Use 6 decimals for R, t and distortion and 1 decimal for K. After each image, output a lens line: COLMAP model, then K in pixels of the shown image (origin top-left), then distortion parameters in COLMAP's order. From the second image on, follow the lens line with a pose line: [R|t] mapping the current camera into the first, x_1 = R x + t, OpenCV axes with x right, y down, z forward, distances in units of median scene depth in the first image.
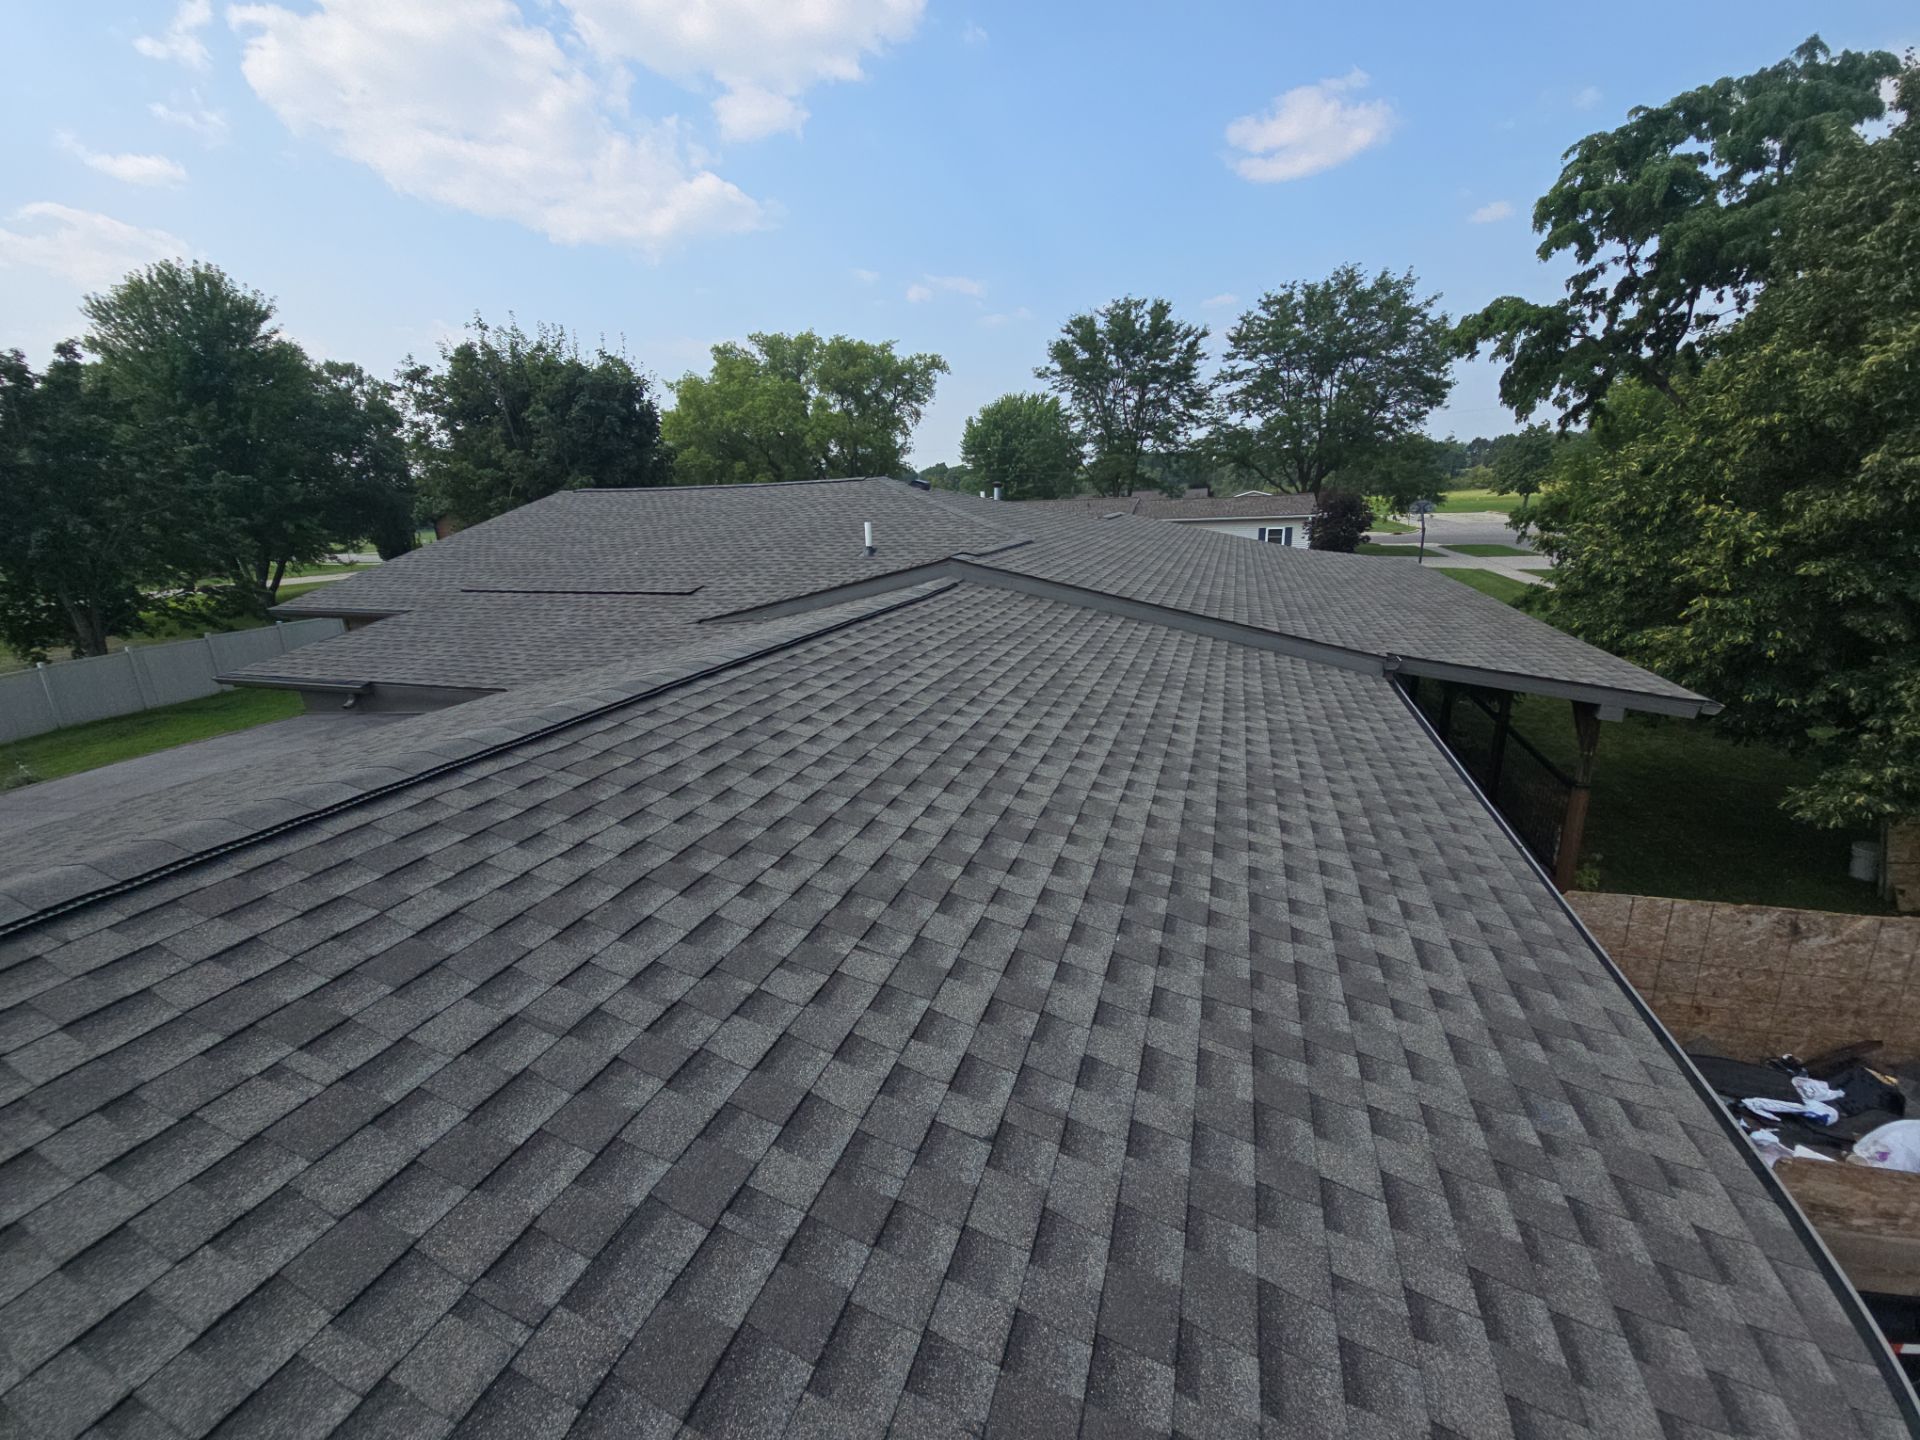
lens RADIAL K [[764.0, 0, 963.6], [0, 764.0, 730.7], [0, 0, 1]] dist [0.001601, 0.000038]
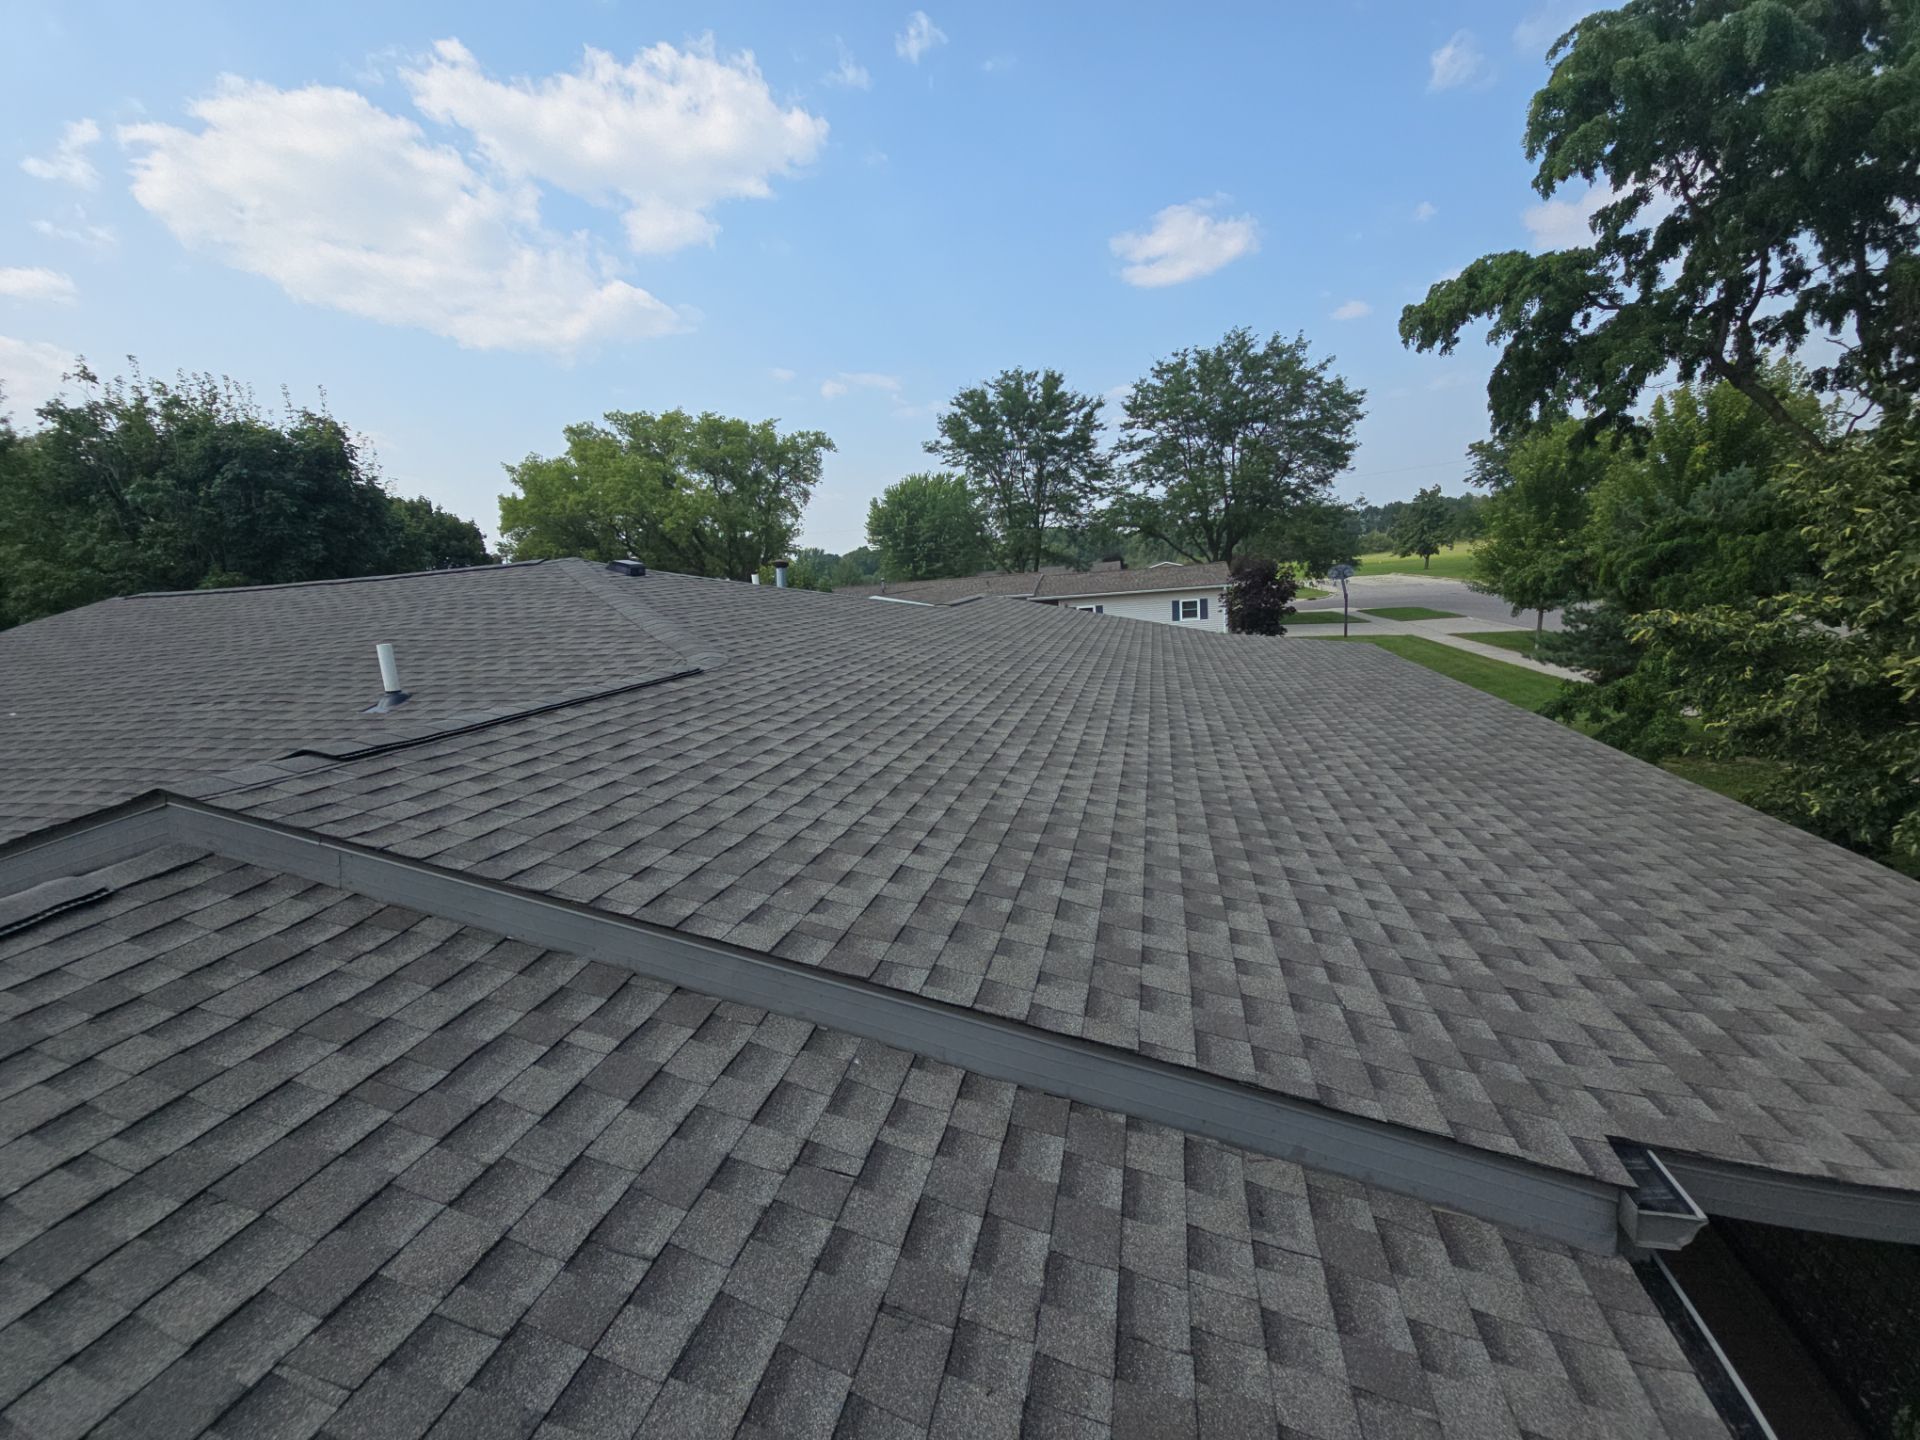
lens RADIAL K [[768.5, 0, 958.7], [0, 768.5, 727.6], [0, 0, 1]] dist [0.000656, -0.002516]
pose [[0.995608, -0.052361, 0.077603, 0.043799], [0.060079, 0.993099, -0.100719, -0.030428], [-0.071794, 0.104939, 0.991884, 0.101166]]
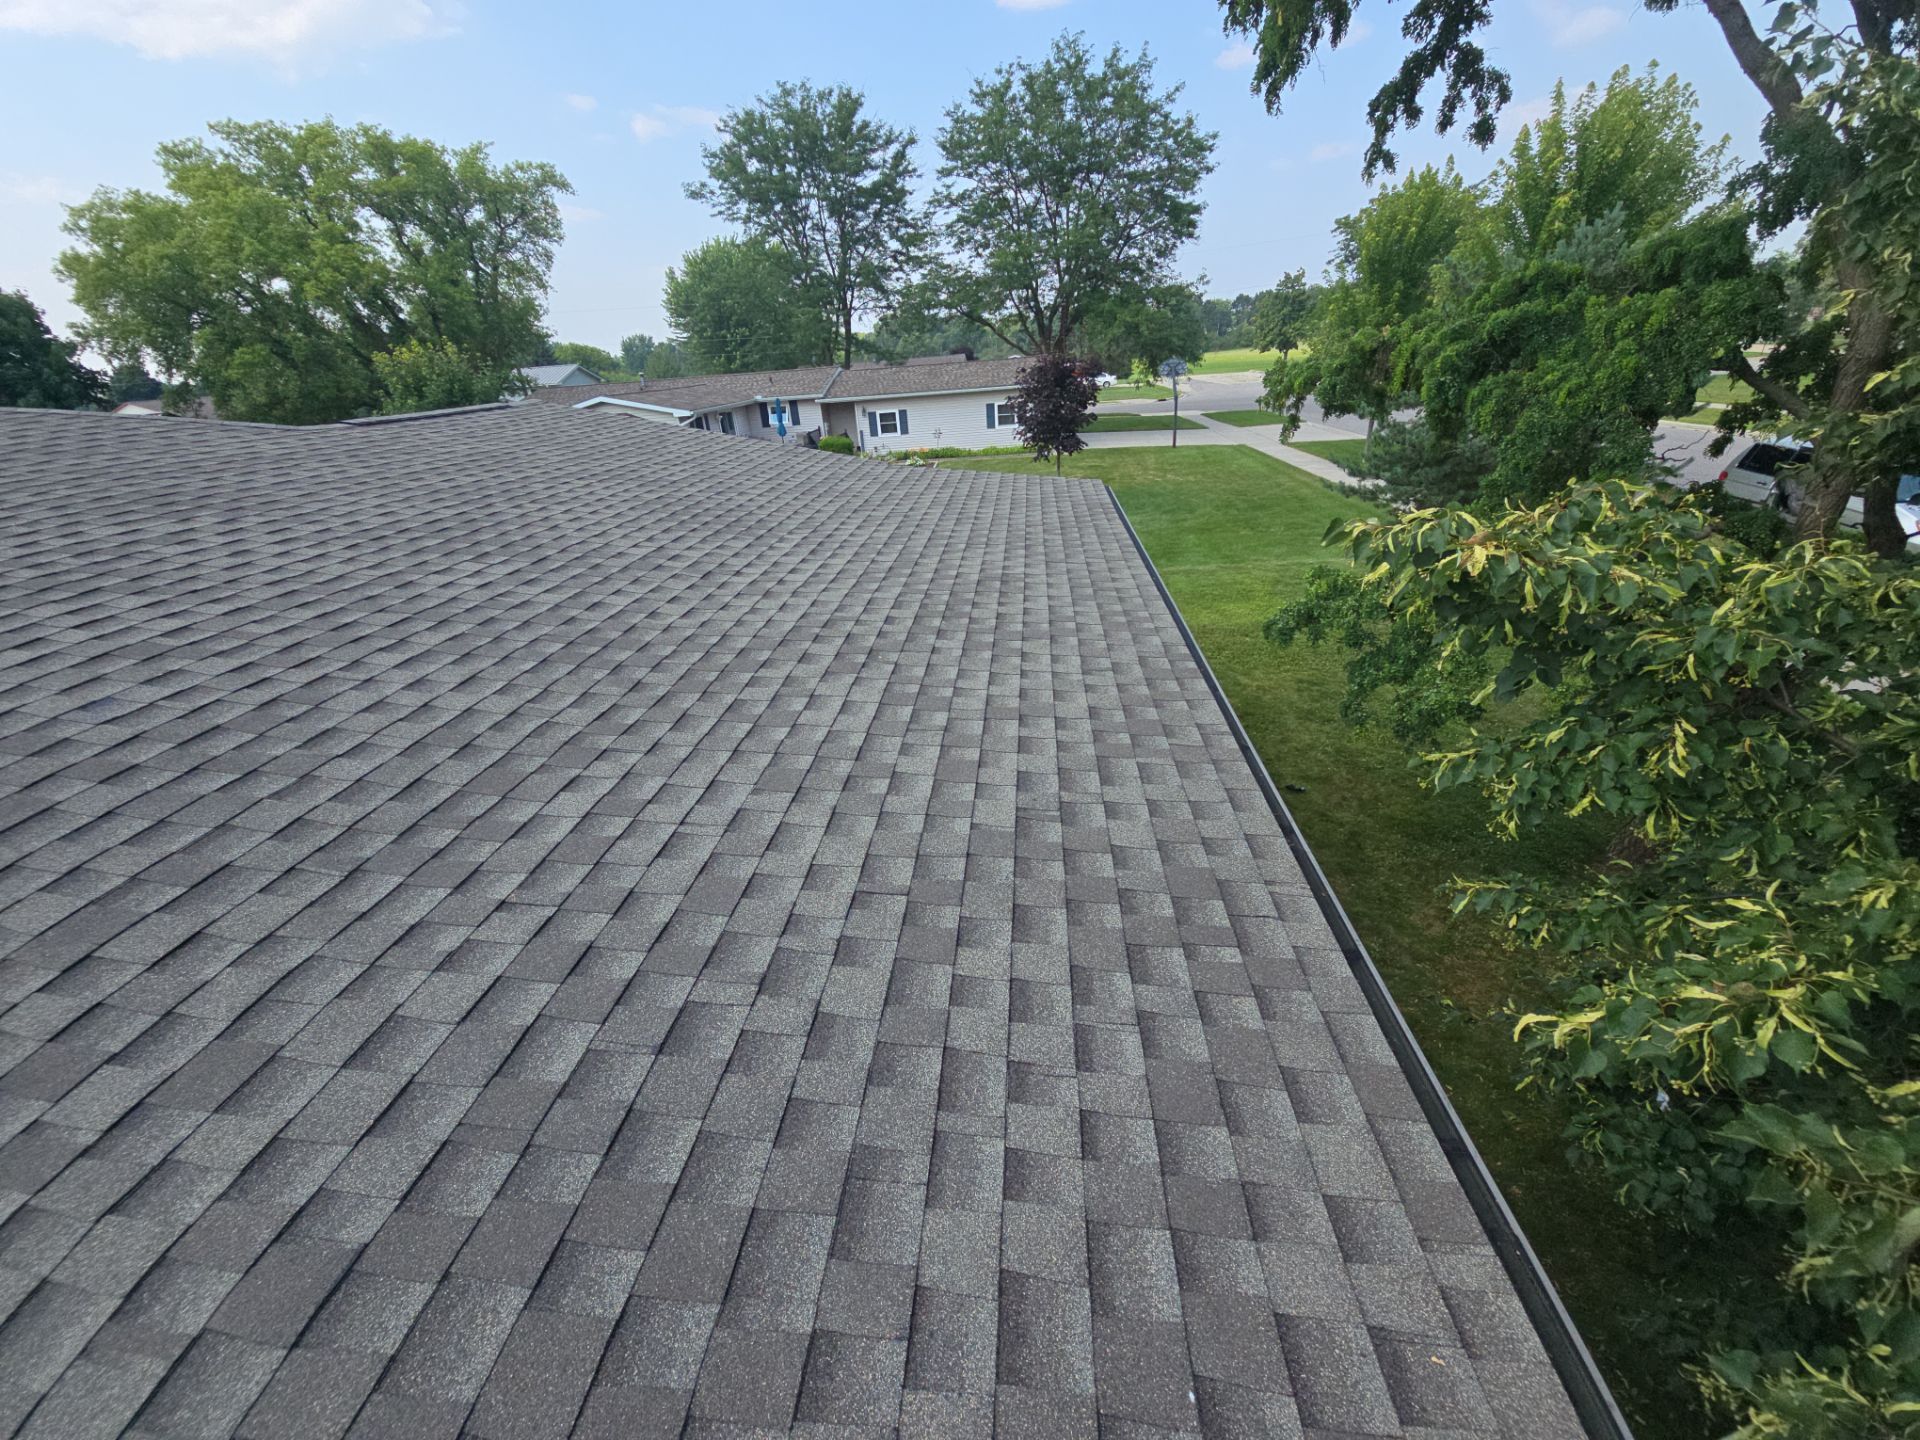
lens RADIAL K [[768.5, 0, 958.7], [0, 768.5, 727.6], [0, 0, 1]] dist [0.000656, -0.002516]
pose [[0.968922, -0.131055, 0.209797, 0.123882], [0.100631, 0.983600, 0.149680, -0.049296], [-0.225973, -0.123916, 0.966220, 0.171948]]
